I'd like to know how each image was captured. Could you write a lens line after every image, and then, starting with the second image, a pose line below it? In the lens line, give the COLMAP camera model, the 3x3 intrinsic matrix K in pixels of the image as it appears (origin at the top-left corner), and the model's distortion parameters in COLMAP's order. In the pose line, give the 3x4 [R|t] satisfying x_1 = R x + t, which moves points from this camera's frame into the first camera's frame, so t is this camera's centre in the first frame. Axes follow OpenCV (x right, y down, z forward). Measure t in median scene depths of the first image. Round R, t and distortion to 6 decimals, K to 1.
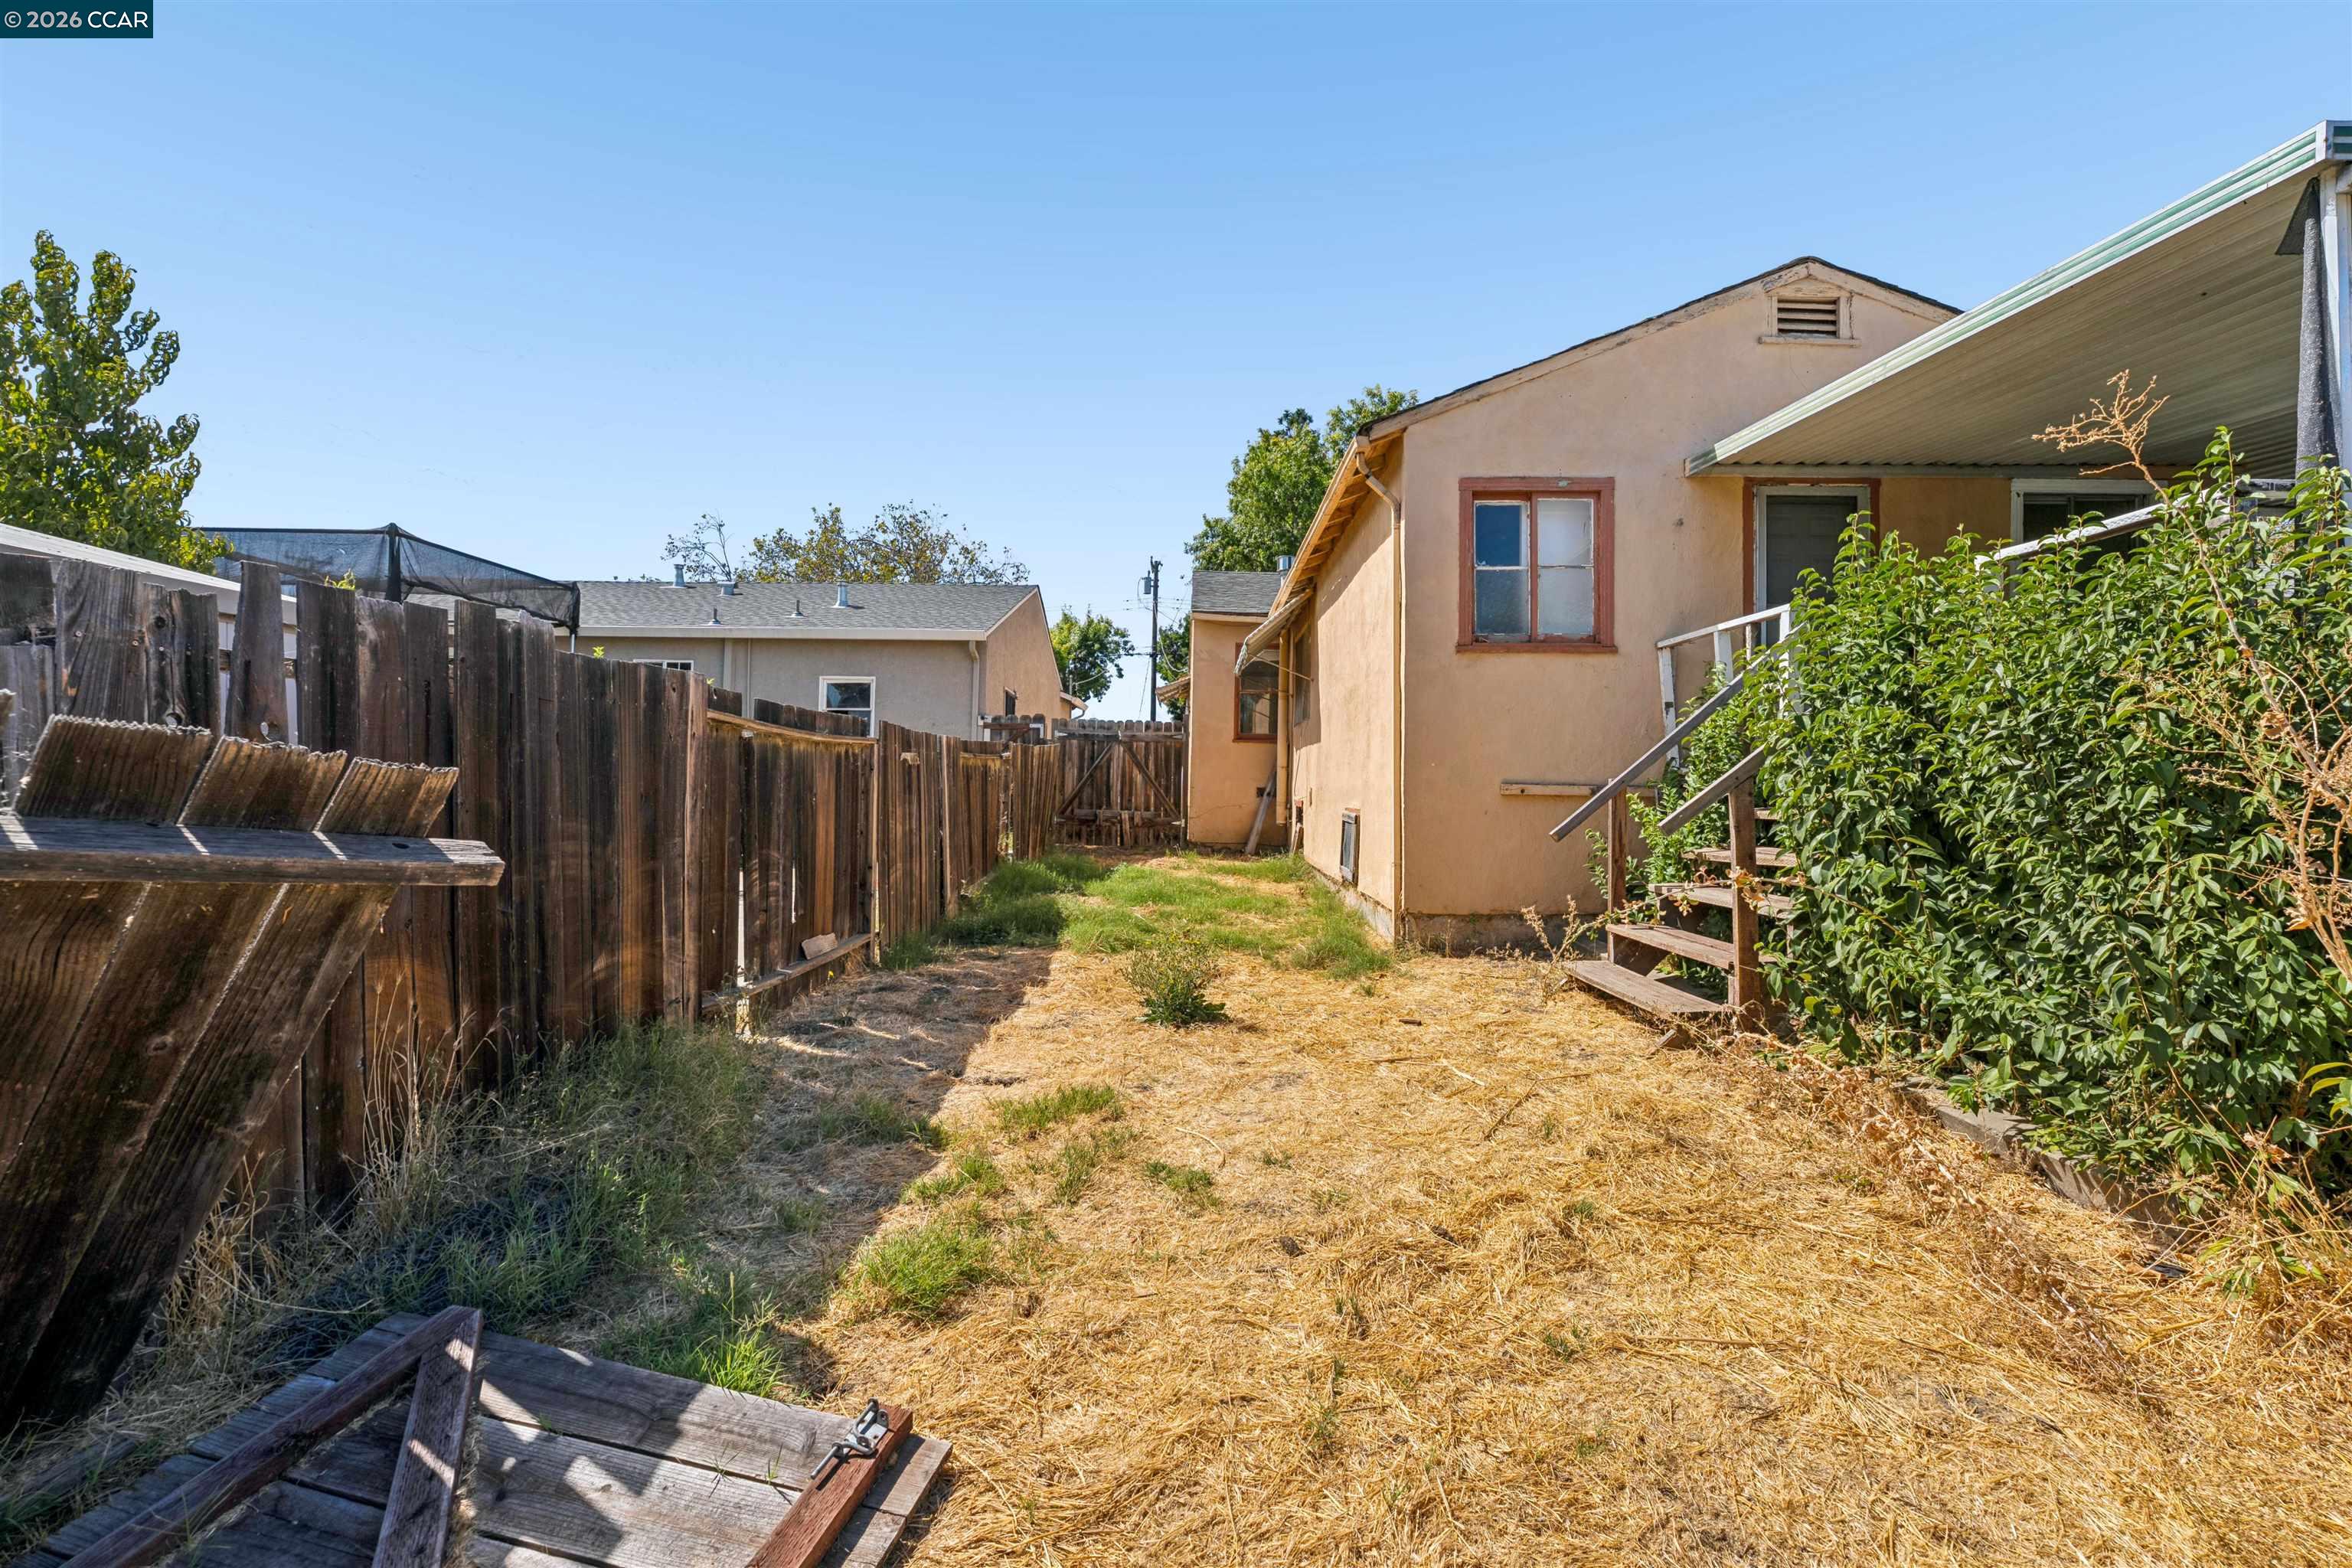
lens RADIAL K [[948.0, 0, 1185.8], [0, 948.0, 782.6], [0, 0, 1]] dist [-0.001784, -0.000061]
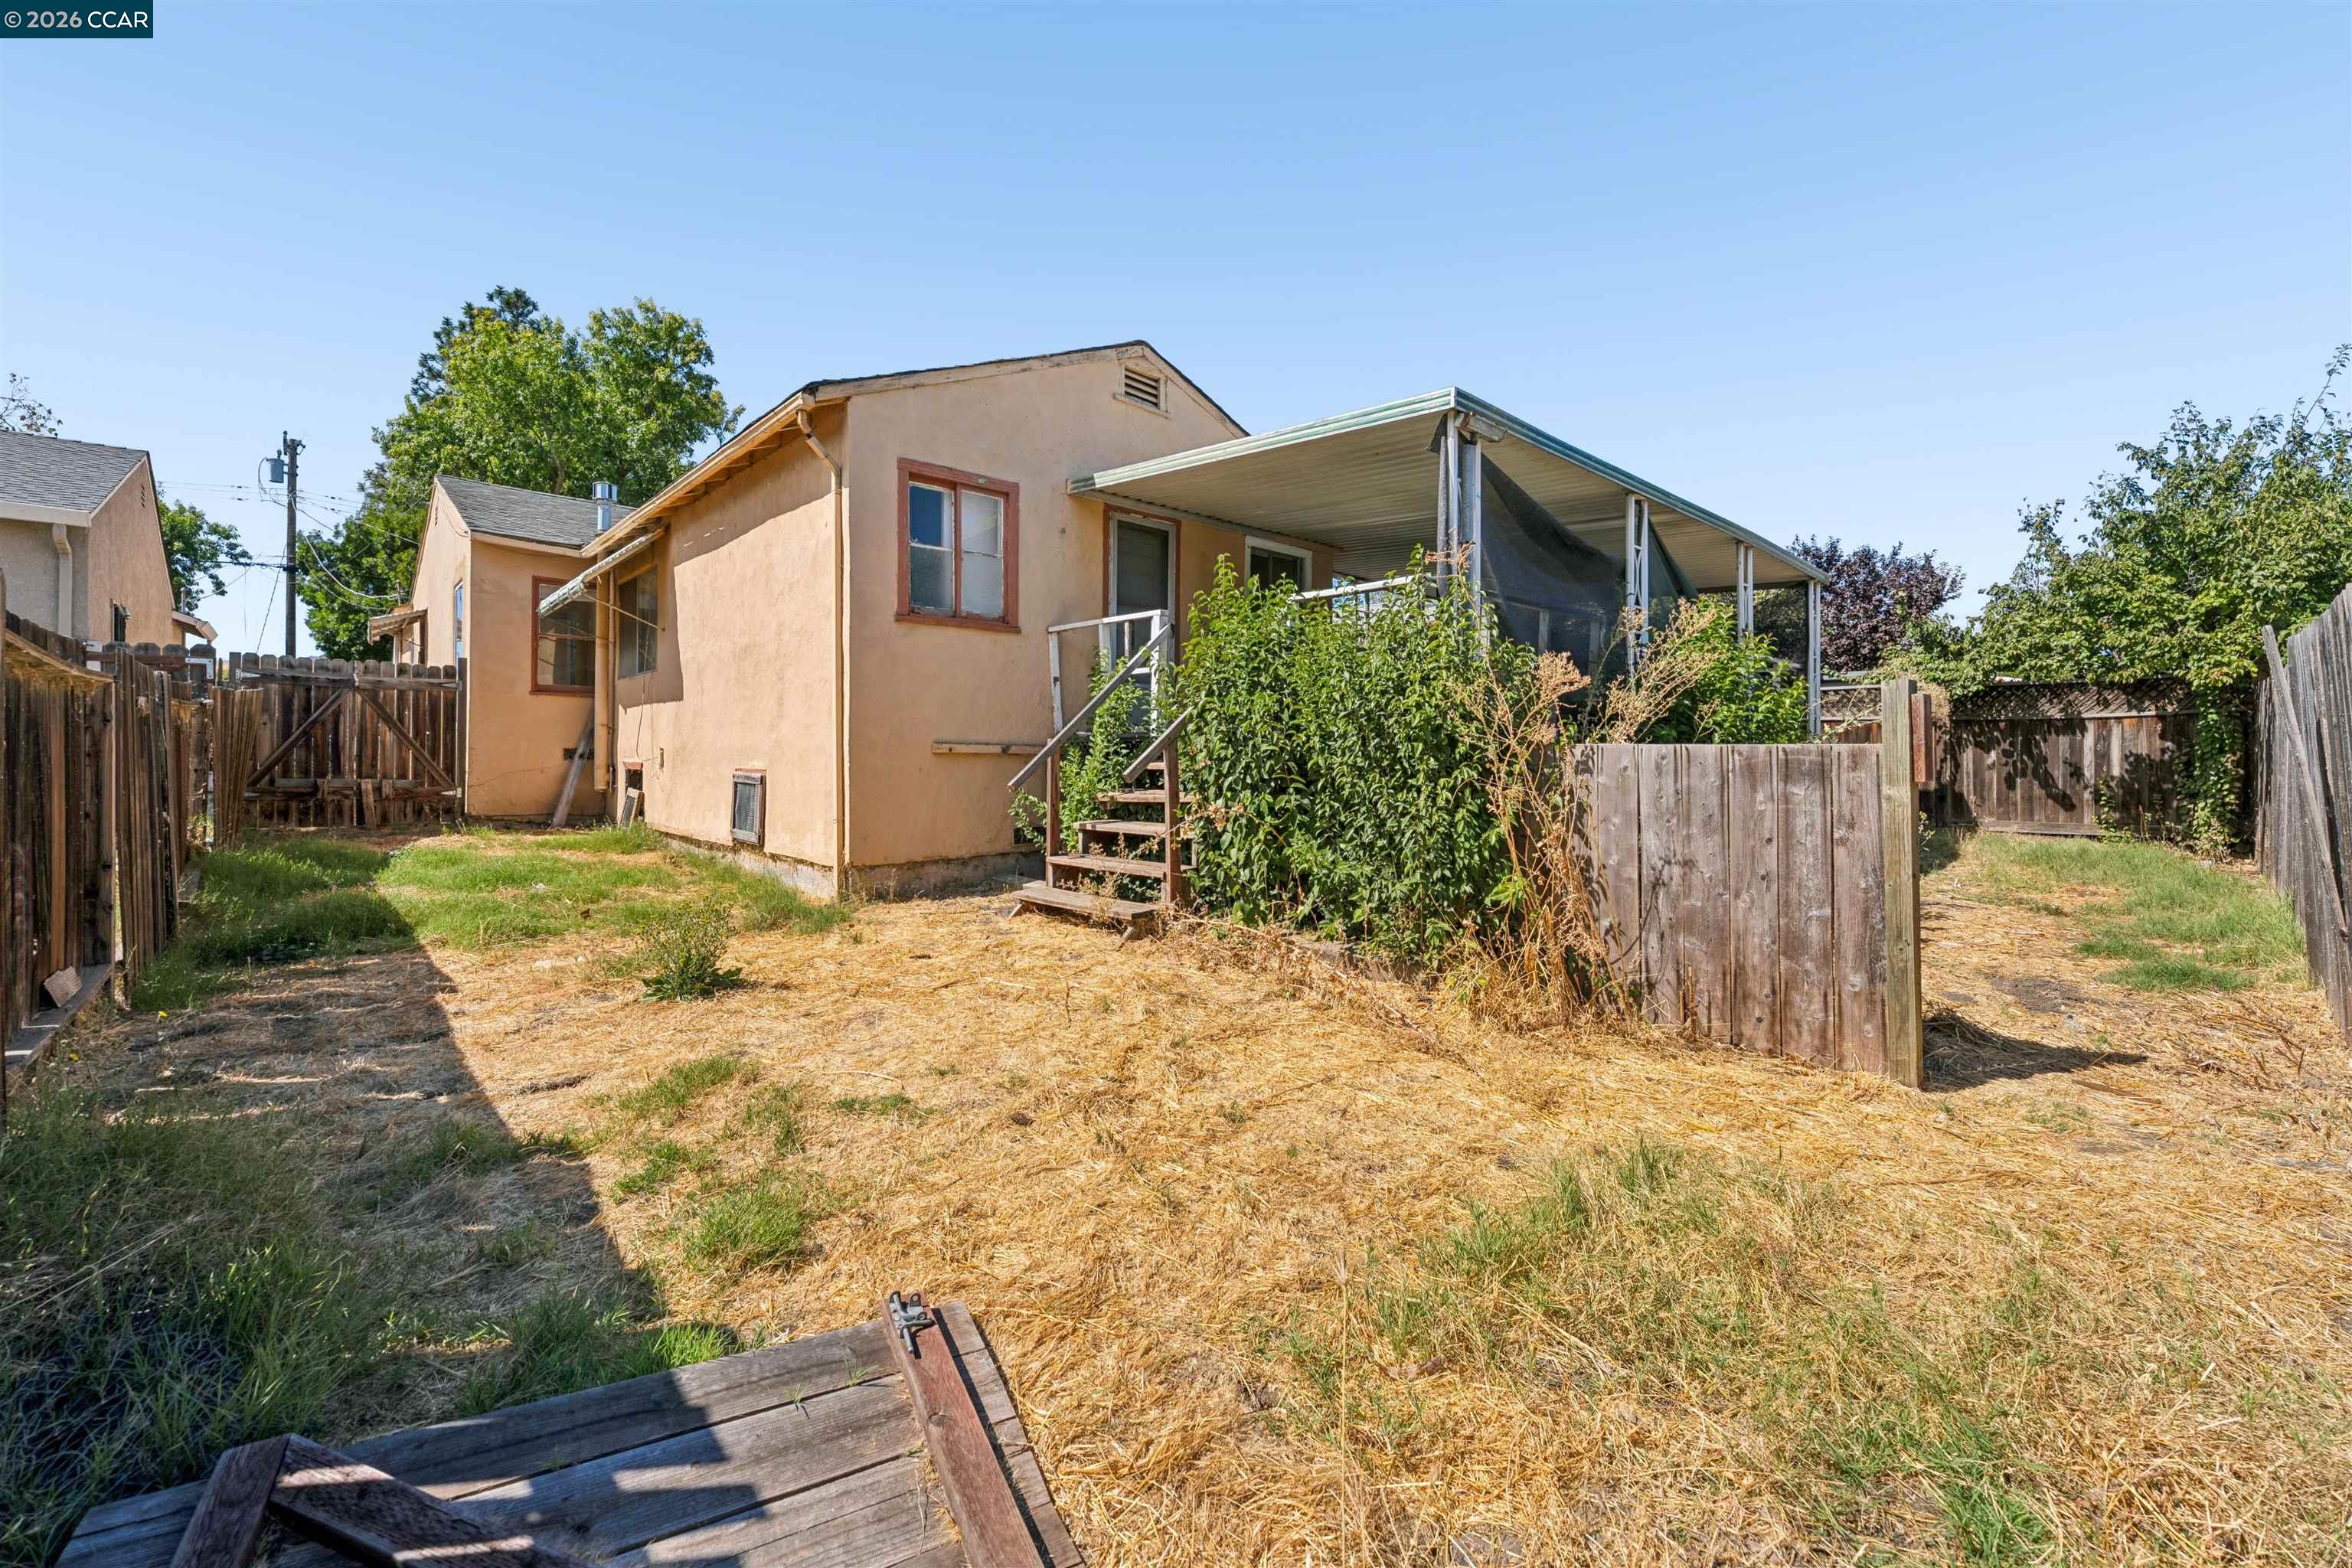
lens RADIAL K [[948.0, 0, 1168.7], [0, 948.0, 788.8], [0, 0, 1]] dist [-0.001784, -0.000061]
pose [[0.730019, -0.031916, 0.682681, -0.228745], [-0.000233, 0.998897, 0.046949, 0.002433], [-0.683426, -0.034432, 0.729207, -0.002724]]
